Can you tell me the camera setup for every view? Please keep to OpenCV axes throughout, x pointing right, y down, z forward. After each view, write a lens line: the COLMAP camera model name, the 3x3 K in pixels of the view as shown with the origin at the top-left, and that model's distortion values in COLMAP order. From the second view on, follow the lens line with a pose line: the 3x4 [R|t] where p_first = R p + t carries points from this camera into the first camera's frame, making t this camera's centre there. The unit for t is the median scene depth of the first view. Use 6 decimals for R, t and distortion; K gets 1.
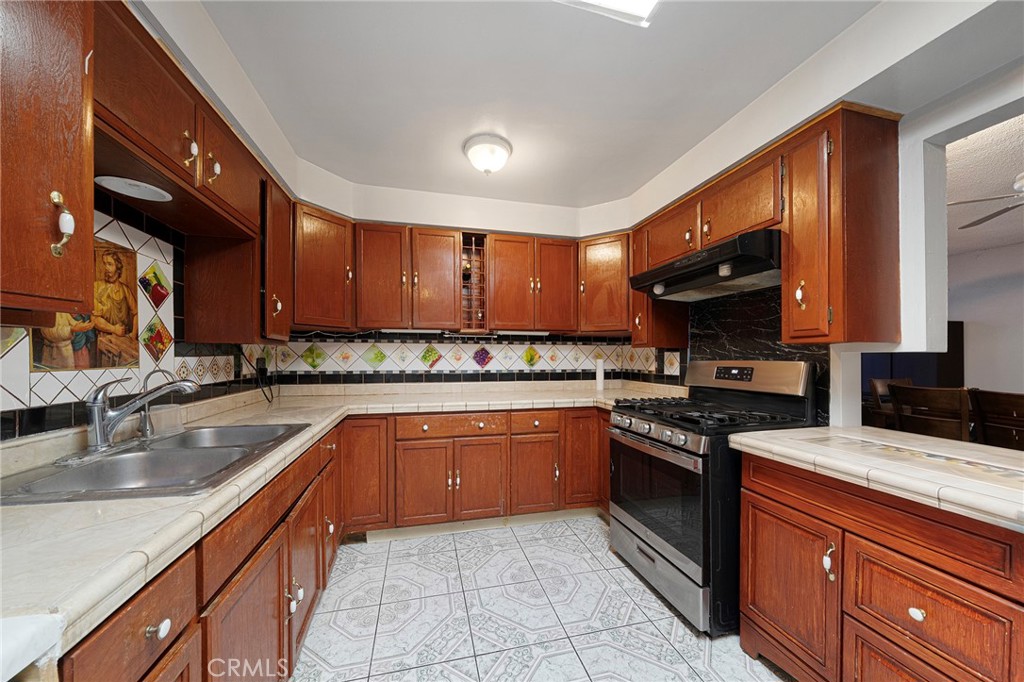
lens RADIAL K [[350.0, 0, 503.8], [0, 350.0, 358.1], [0, 0, 1]] dist [-0.000191, -0.000302]
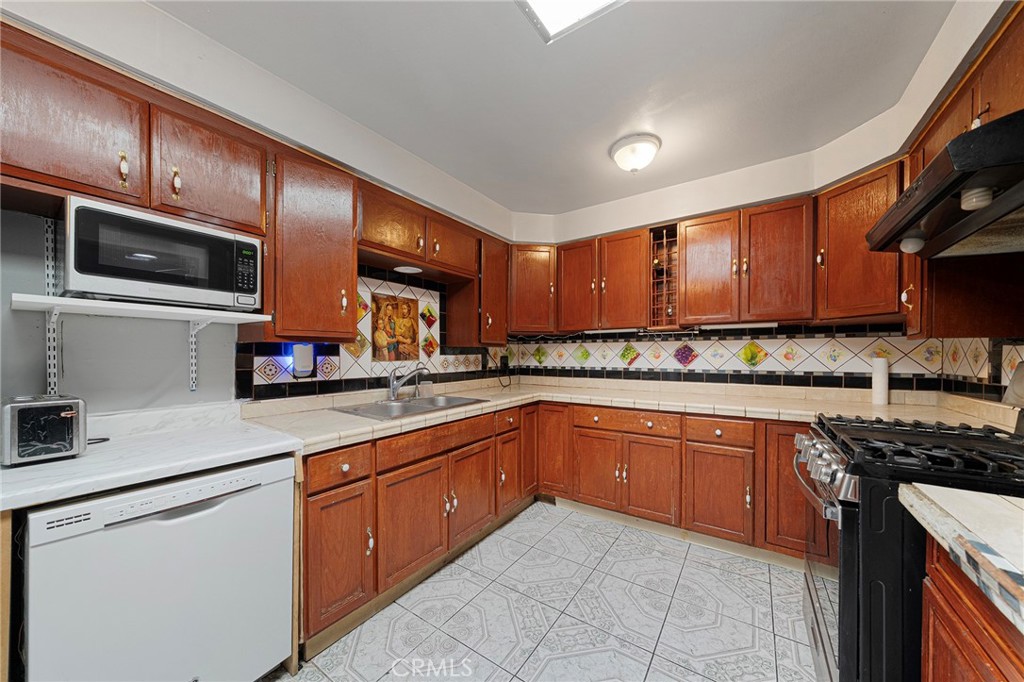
lens RADIAL K [[350.0, 0, 514.3], [0, 350.0, 355.8], [0, 0, 1]] dist [-0.000191, -0.000302]
pose [[0.674465, -0.000763, -0.738307, 0.388626], [-0.000943, 0.999998, -0.001895, 0.001436], [0.738306, 0.001974, 0.674463, 0.056740]]
